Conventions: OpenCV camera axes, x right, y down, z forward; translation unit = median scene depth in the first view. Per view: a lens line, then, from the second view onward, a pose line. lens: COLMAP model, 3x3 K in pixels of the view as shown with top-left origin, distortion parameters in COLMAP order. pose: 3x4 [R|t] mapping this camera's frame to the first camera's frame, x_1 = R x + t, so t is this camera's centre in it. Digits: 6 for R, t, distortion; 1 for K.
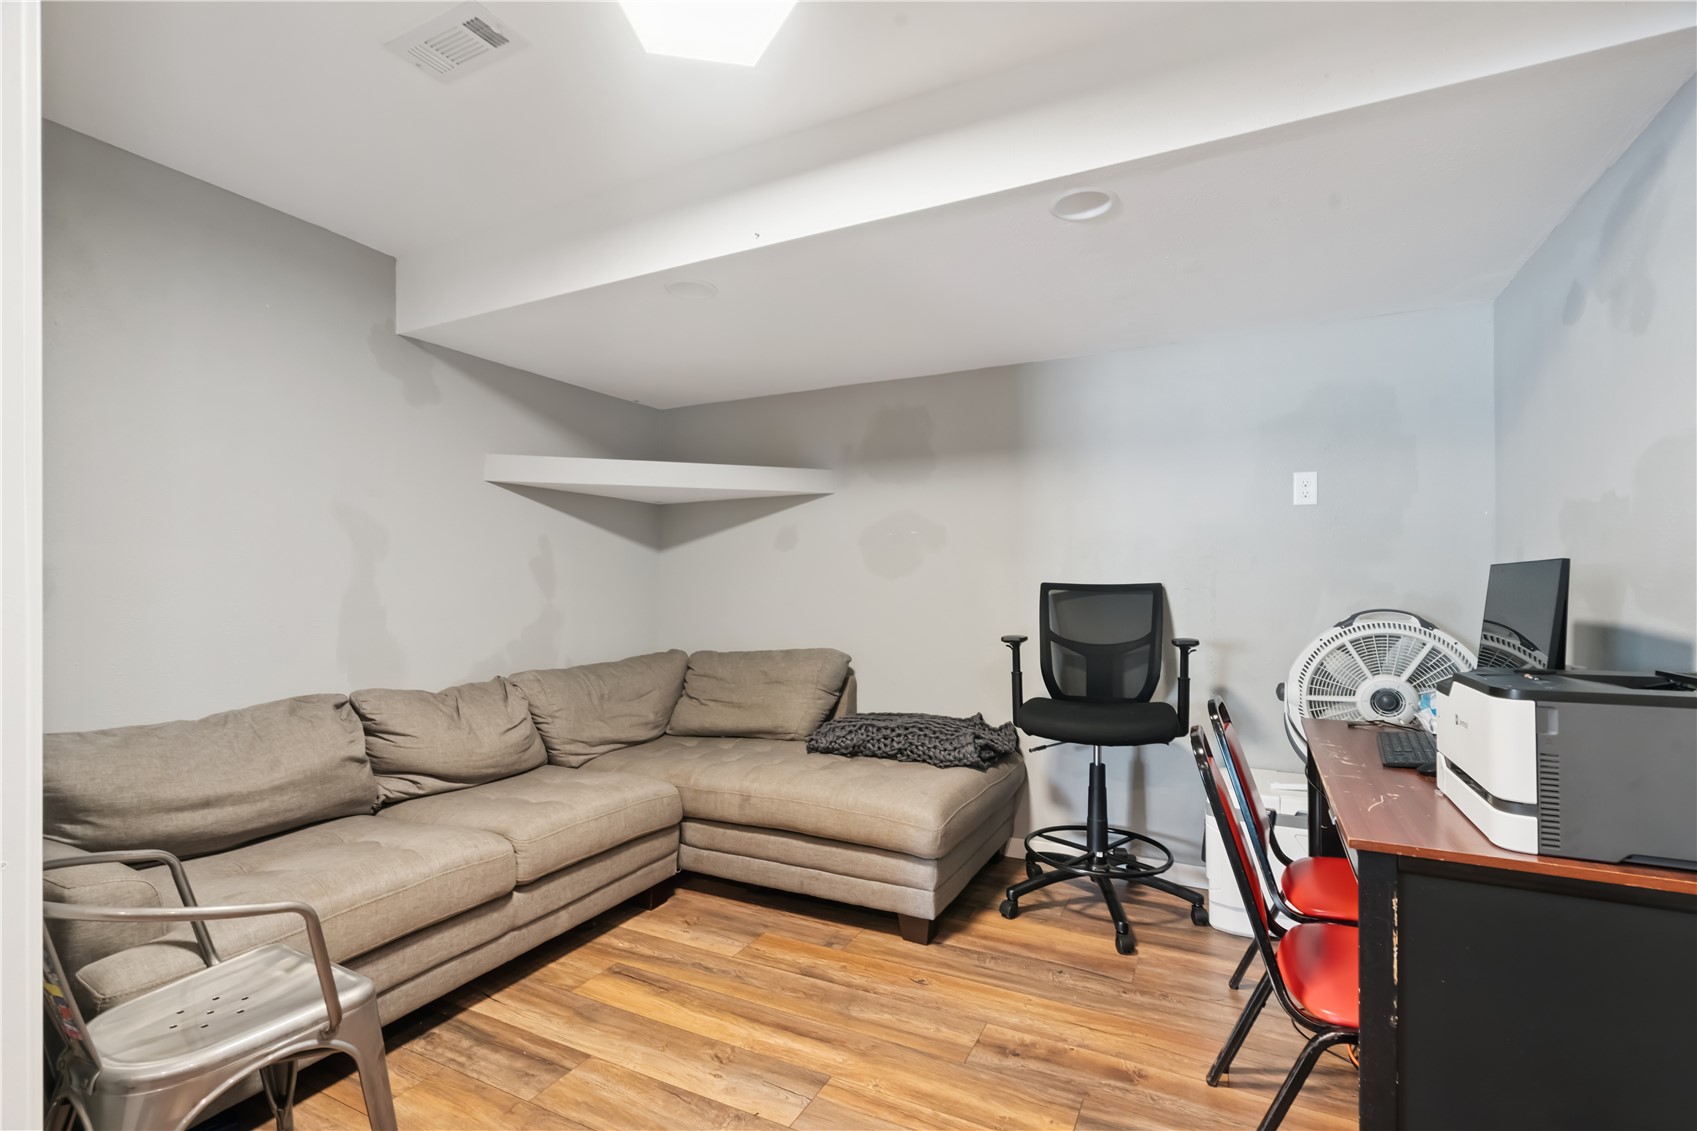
lens RADIAL K [[766.4, 0, 837.9], [0, 766.4, 580.8], [0, 0, 1]] dist [-0.010828, 0.001747]
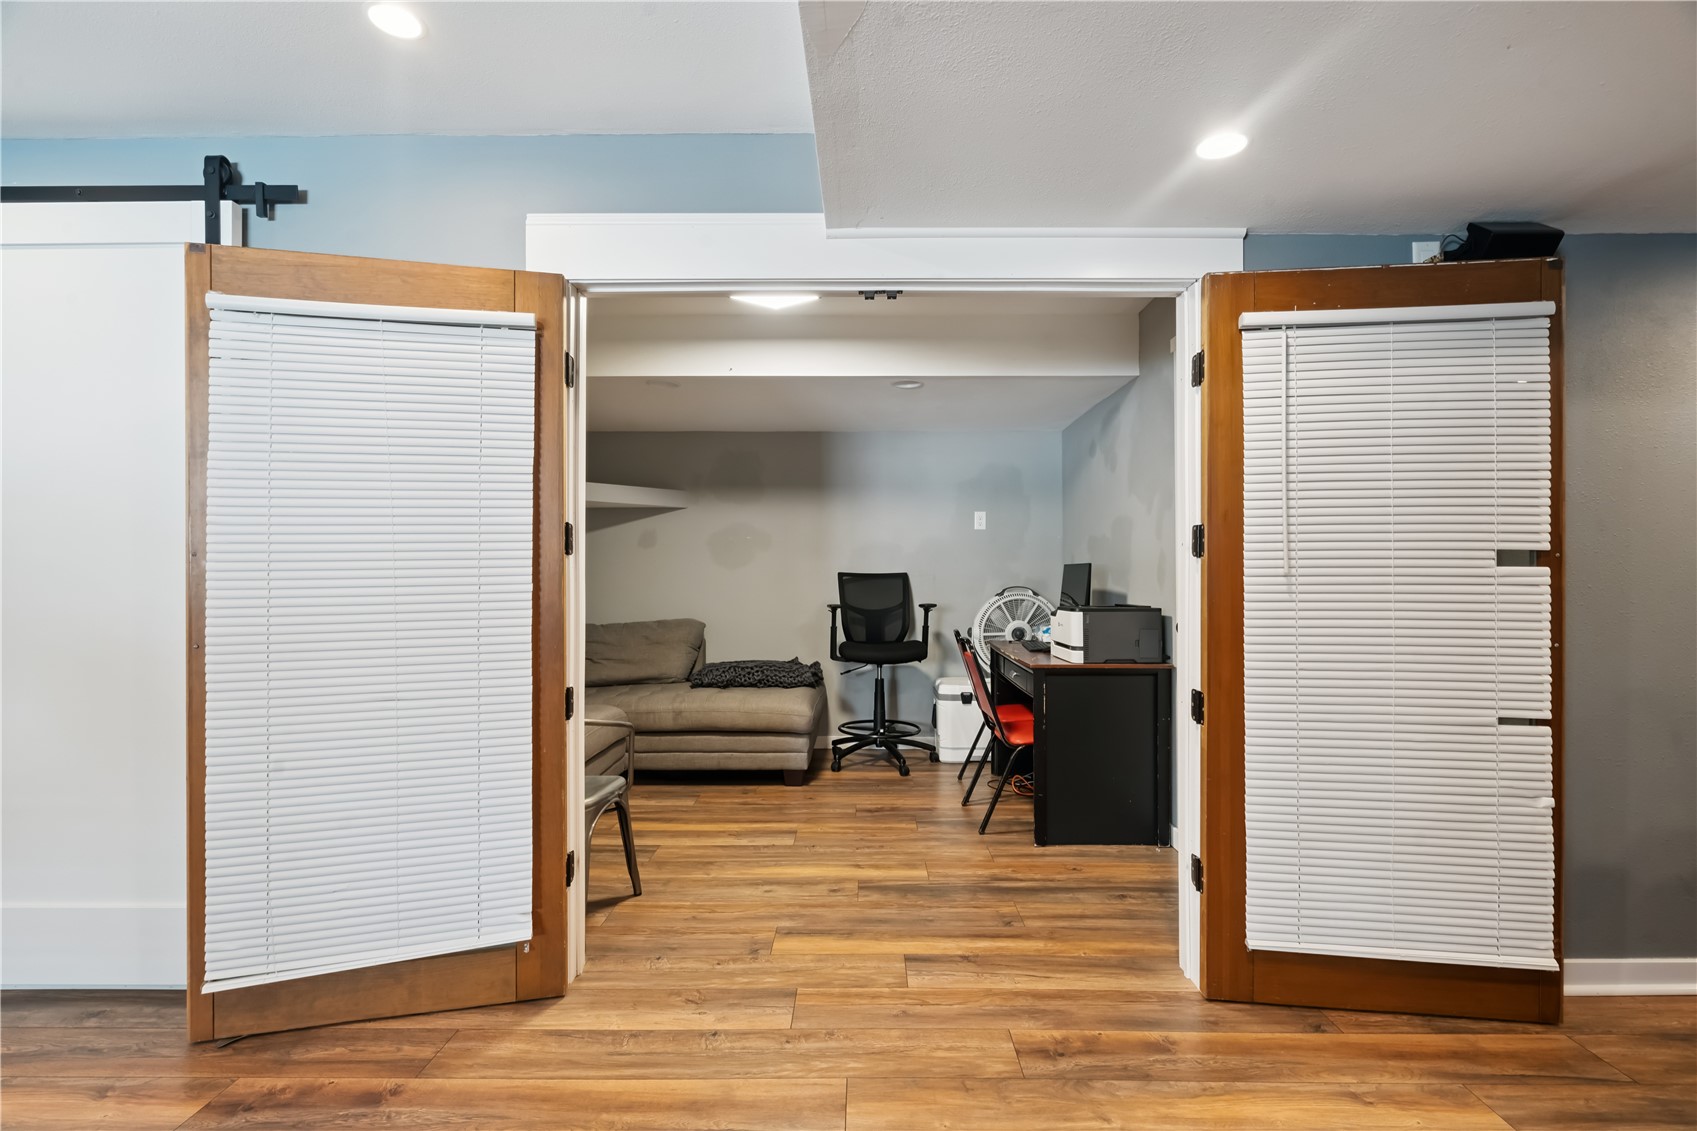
lens RADIAL K [[766.4, 0, 849.5], [0, 766.4, 566.9], [0, 0, 1]] dist [-0.010828, 0.001747]
pose [[0.895314, 0.006633, 0.445387, -0.507758], [-0.003893, 0.999967, -0.007067, 0.003361], [-0.445419, 0.004593, 0.895310, -0.525565]]
